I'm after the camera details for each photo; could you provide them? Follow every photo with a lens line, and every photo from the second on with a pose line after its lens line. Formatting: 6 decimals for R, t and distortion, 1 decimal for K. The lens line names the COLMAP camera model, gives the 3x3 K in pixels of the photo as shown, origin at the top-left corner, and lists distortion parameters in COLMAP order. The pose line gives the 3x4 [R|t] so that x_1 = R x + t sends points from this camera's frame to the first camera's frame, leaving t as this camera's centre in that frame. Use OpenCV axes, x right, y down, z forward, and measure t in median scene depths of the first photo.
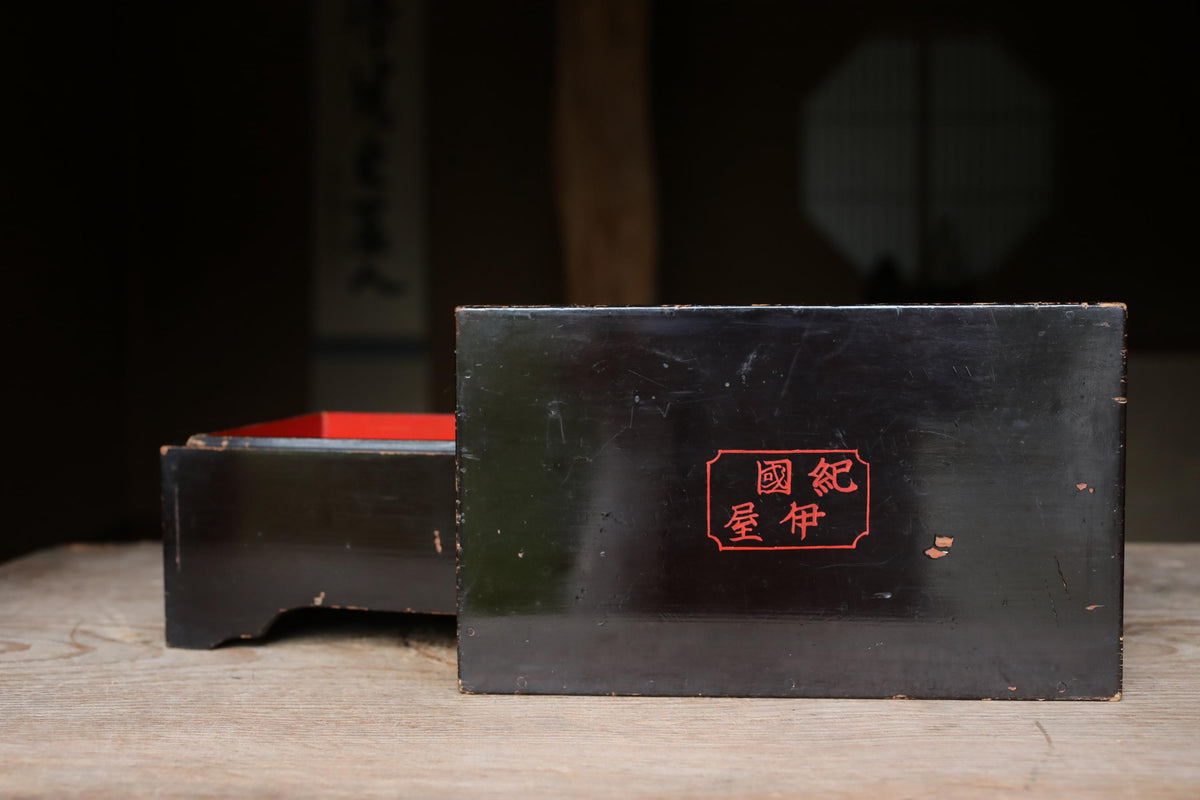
lens RADIAL K [[1825.9, 0, 600.0], [0, 1825.9, 400.0], [0, 0, 1]] dist [-0.010342, 0.138361]
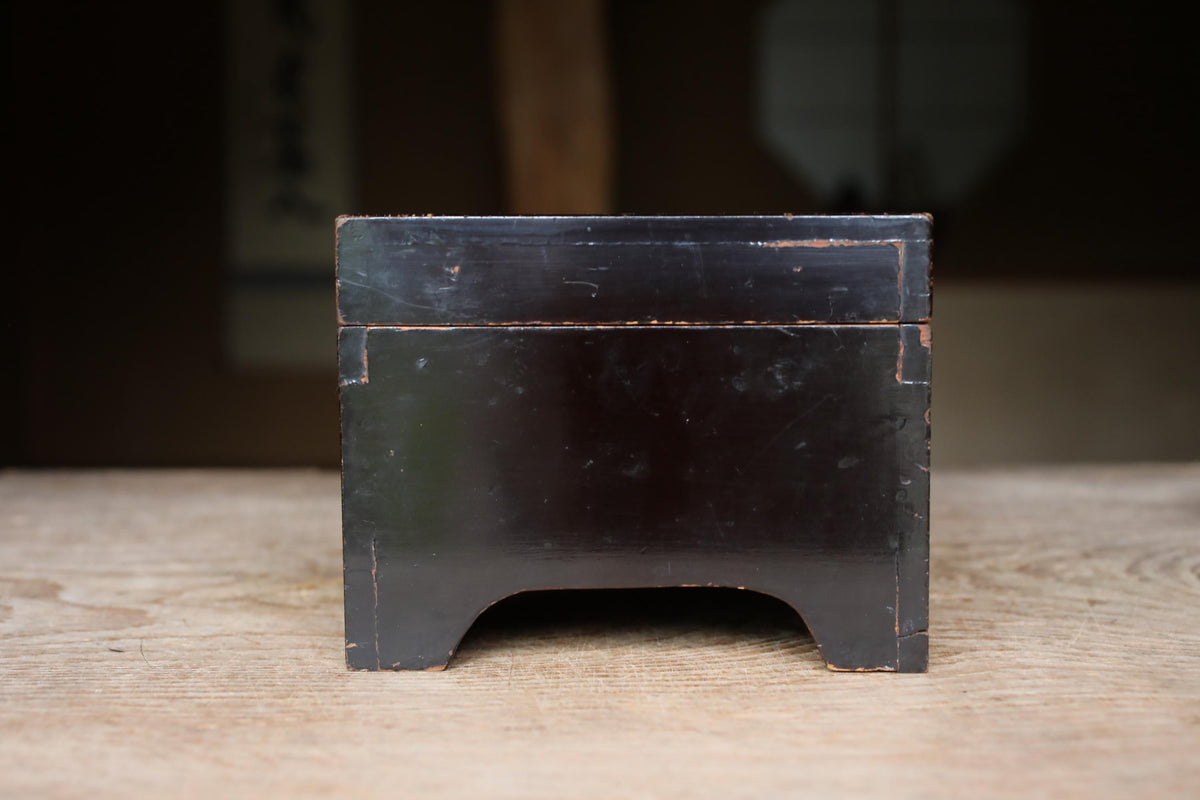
lens RADIAL K [[1825.9, 0, 600.0], [0, 1825.9, 400.0], [0, 0, 1]] dist [-0.010342, 0.138361]
pose [[0.999030, -0.004524, 0.043811, -0.053578], [0.003464, 0.999701, 0.024225, 0.047327], [-0.043908, -0.024050, 0.998746, 0.345361]]
